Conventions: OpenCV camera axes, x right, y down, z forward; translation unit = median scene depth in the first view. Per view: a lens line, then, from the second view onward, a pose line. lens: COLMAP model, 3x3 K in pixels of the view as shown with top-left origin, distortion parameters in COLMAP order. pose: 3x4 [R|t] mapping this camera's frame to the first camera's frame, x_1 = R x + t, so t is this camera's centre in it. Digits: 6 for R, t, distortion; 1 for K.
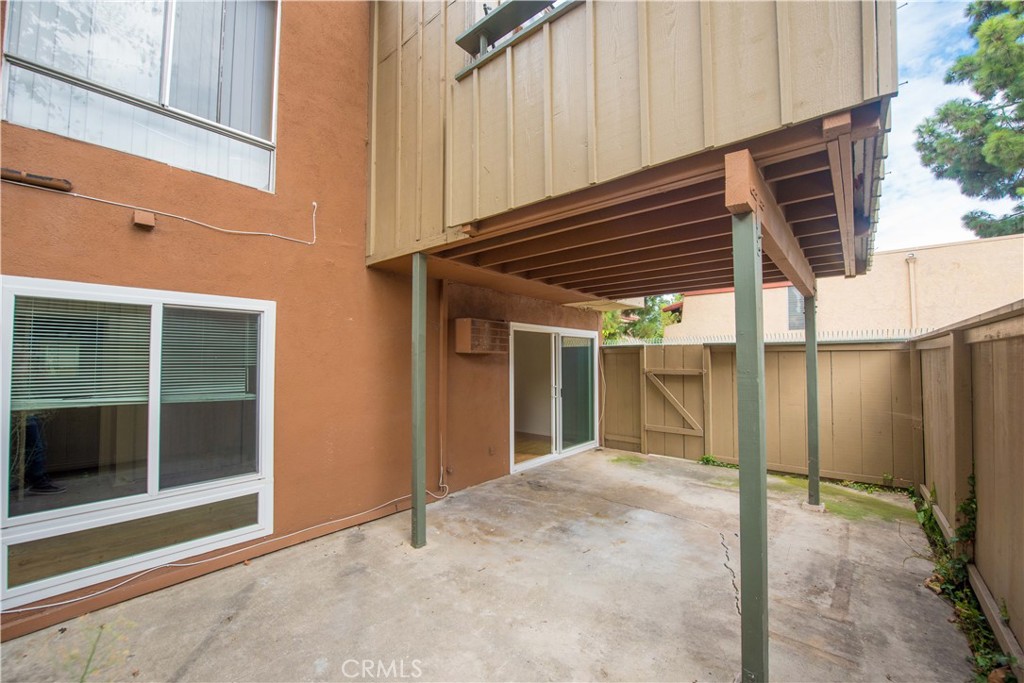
lens RADIAL K [[407.9, 0, 513.5], [0, 407.9, 341.6], [0, 0, 1]] dist [-0.018918, -0.000657]
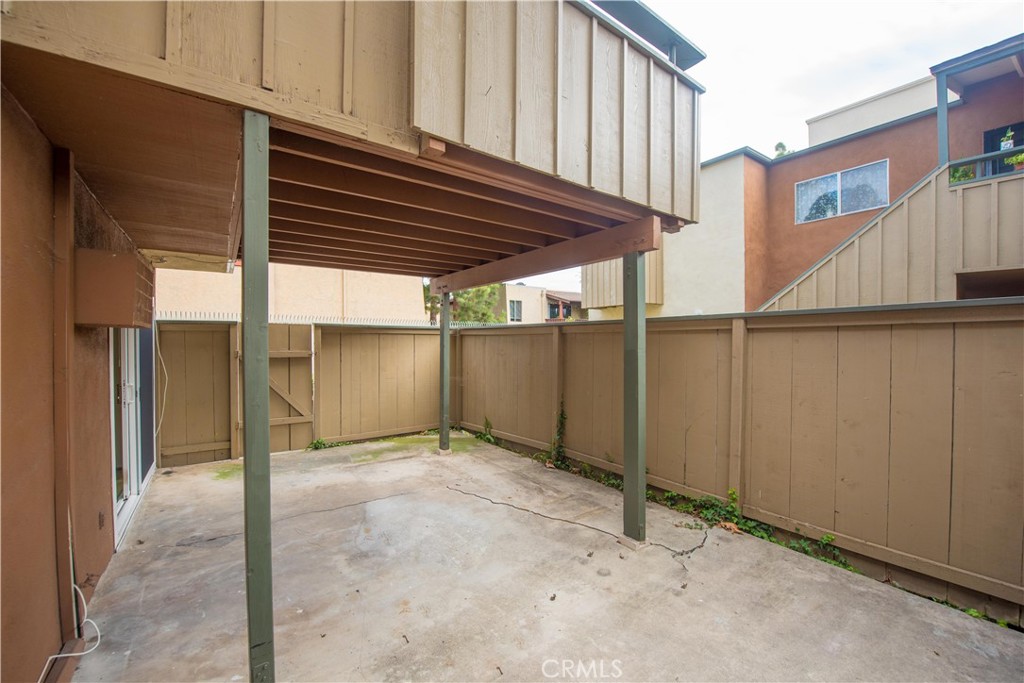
lens RADIAL K [[407.9, 0, 513.5], [0, 407.9, 341.6], [0, 0, 1]] dist [-0.018918, -0.000657]
pose [[0.234907, -0.000590, 0.972018, -0.526016], [-0.044945, 0.998924, 0.011468, 0.023556], [-0.970978, -0.046382, 0.234627, 0.501821]]
